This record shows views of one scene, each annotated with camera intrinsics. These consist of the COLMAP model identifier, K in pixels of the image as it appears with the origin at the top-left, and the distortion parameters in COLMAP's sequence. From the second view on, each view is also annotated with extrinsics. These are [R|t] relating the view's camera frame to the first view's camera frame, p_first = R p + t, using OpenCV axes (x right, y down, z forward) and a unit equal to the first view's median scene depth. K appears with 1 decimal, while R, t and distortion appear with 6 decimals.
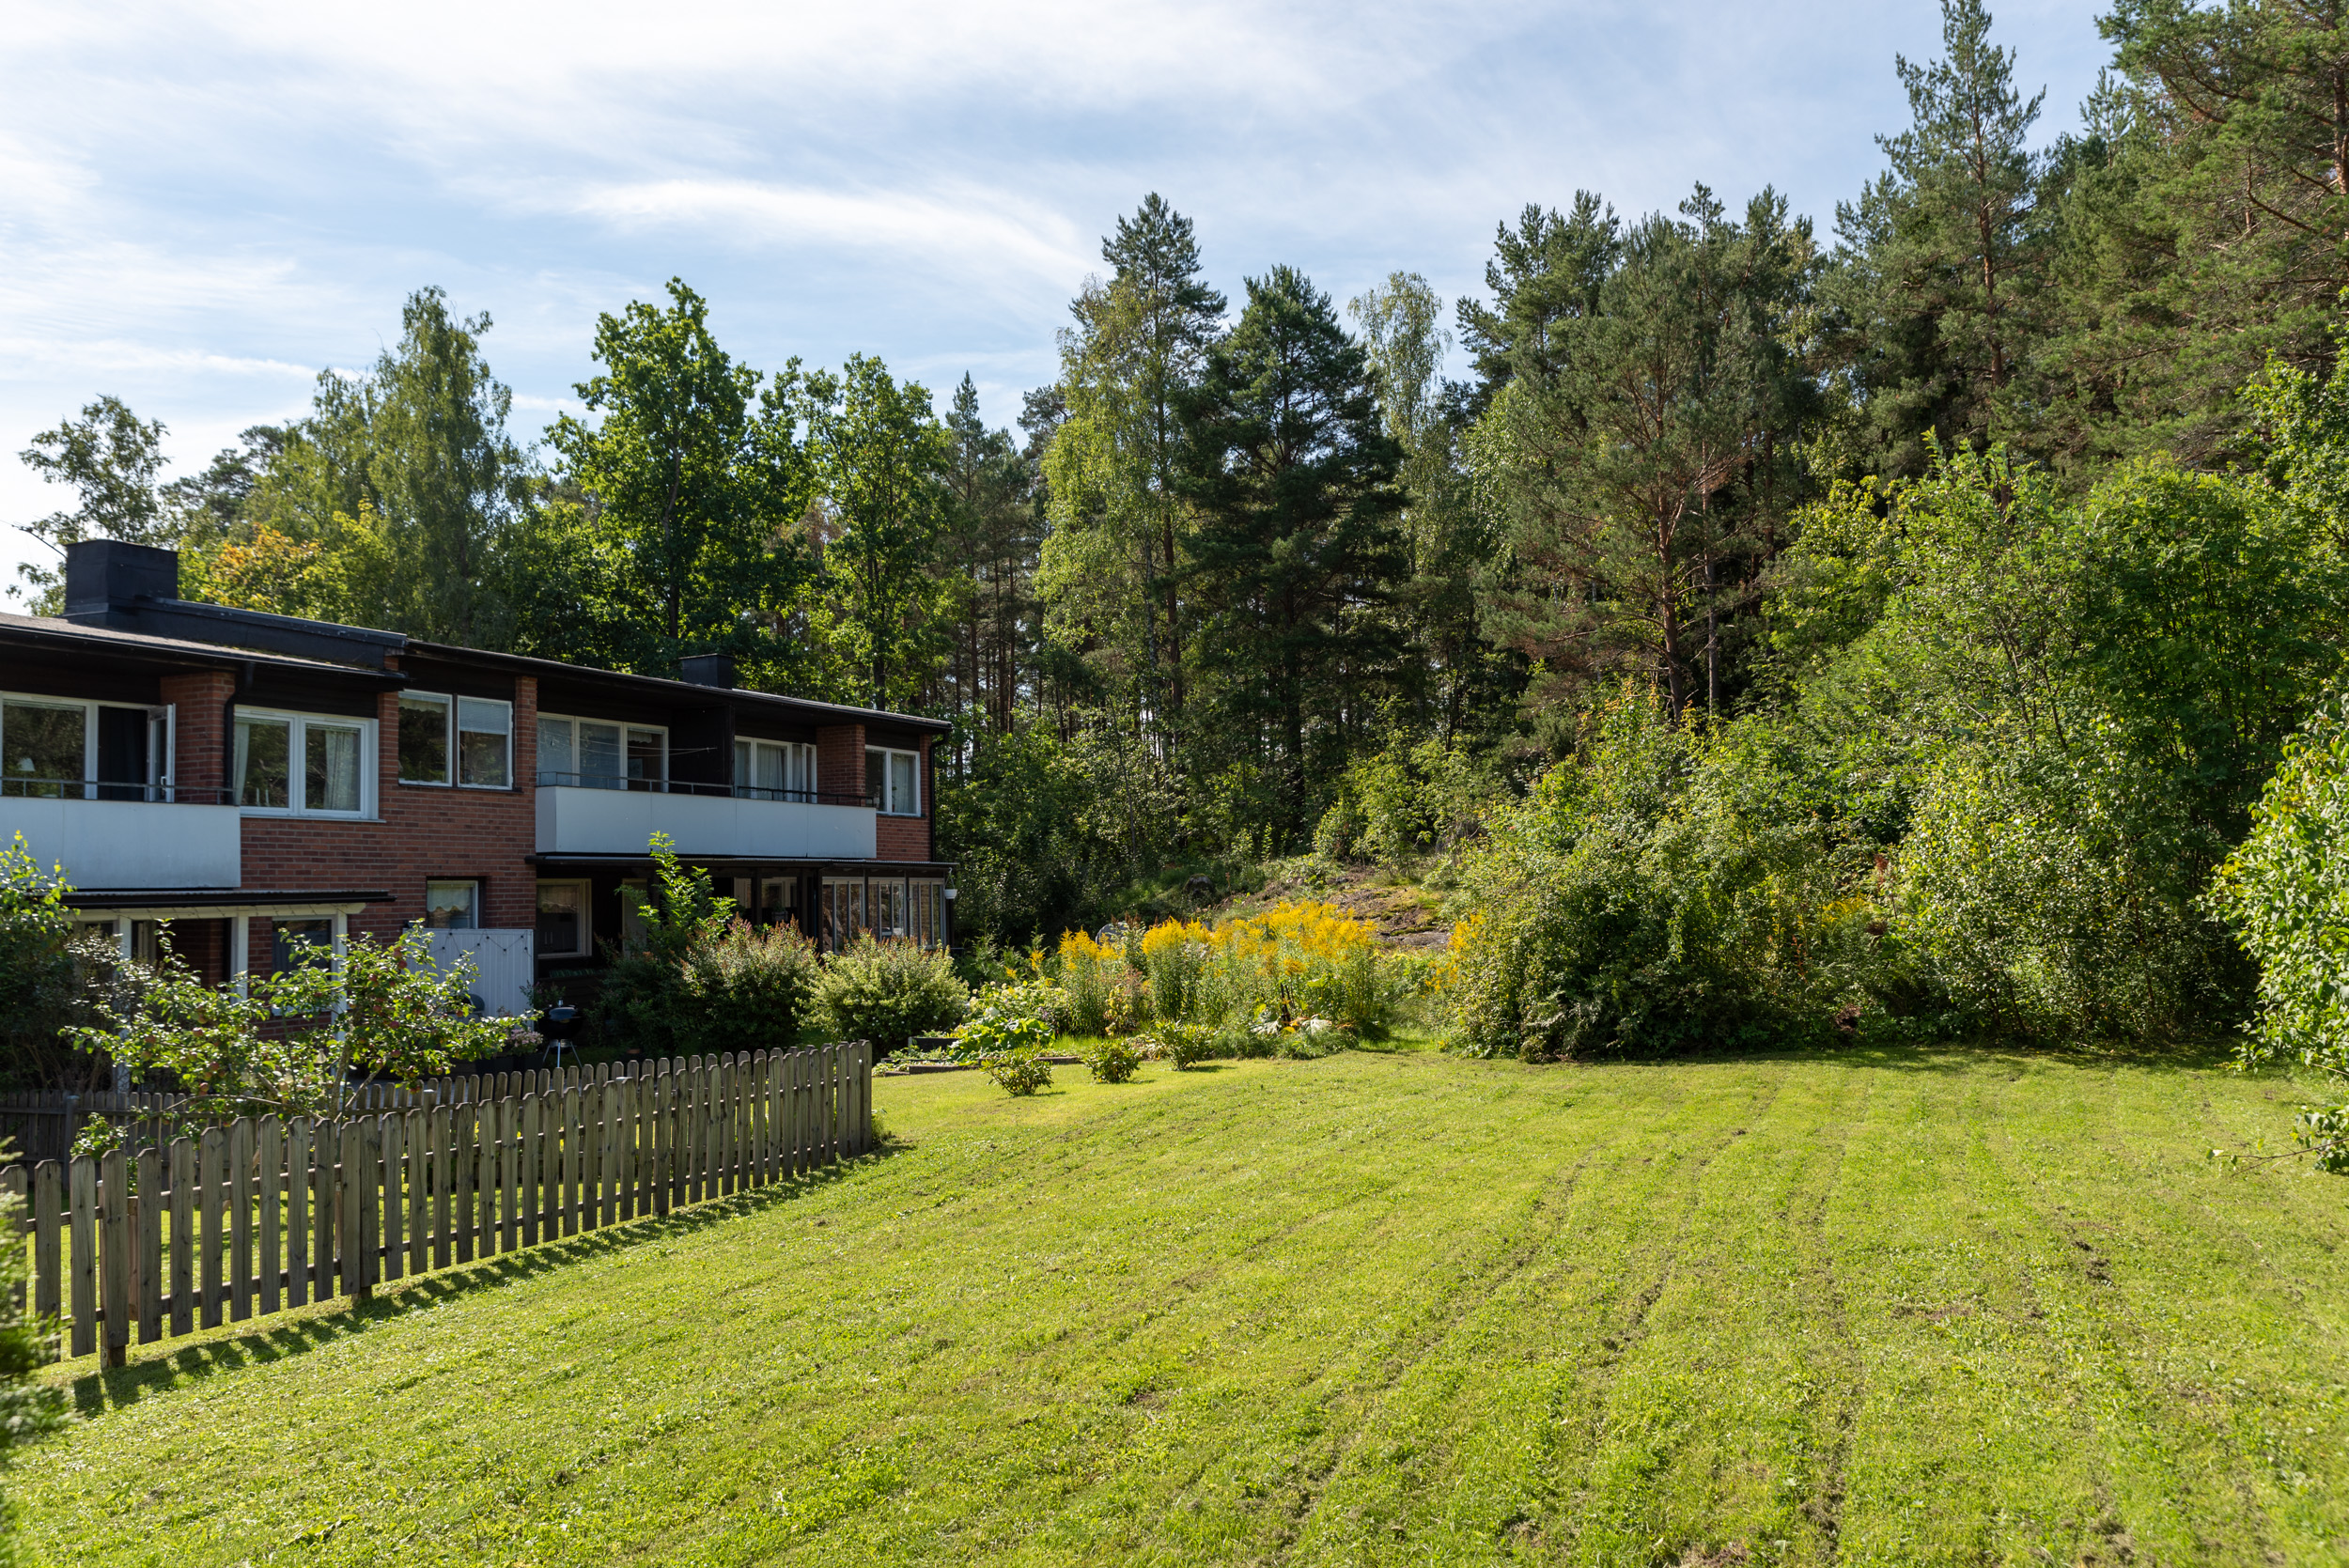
lens RADIAL K [[1788.6, 0, 1174.5], [0, 1788.6, 784.0], [0, 0, 1]] dist [-0.003908, 0.000227]
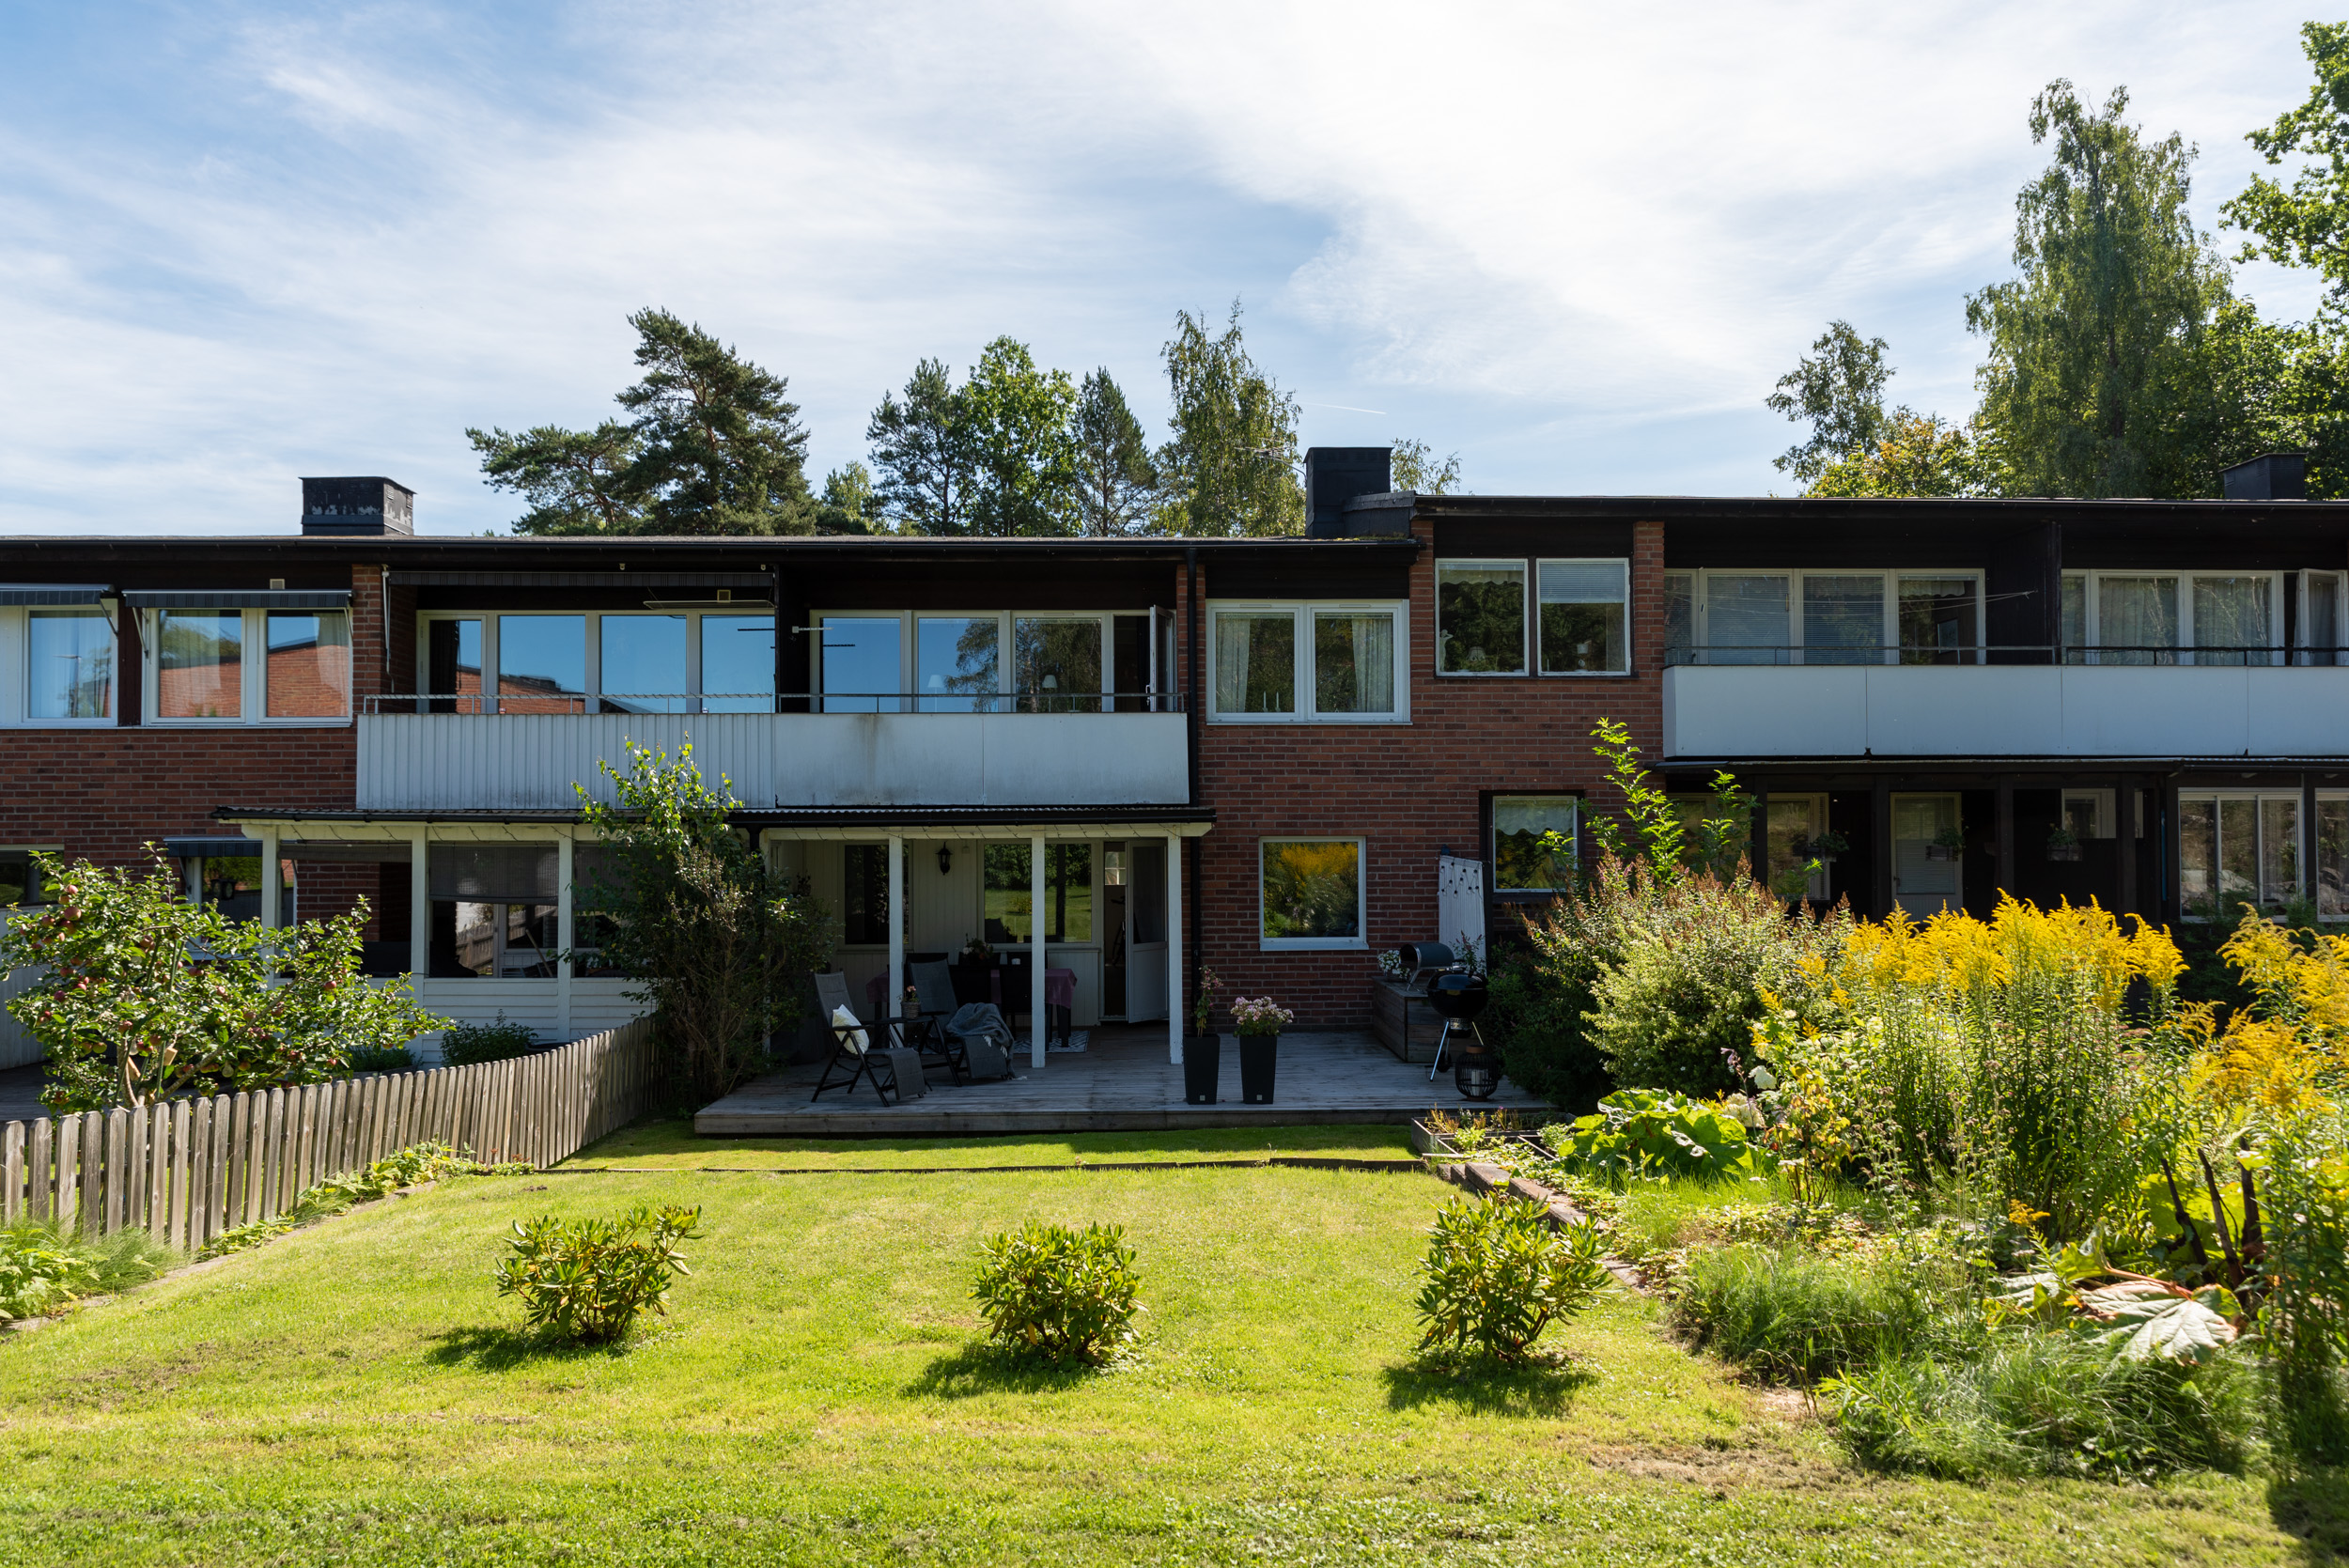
lens RADIAL K [[1635.5, 0, 1174.5], [0, 1635.5, 784.0], [0, 0, 1]] dist [-0.001829, -0.003176]
pose [[0.405374, -0.013534, -0.914051, 0.177515], [0.048732, 0.998789, 0.006824, 0.034714], [0.912851, -0.047309, 0.405543, 0.544891]]
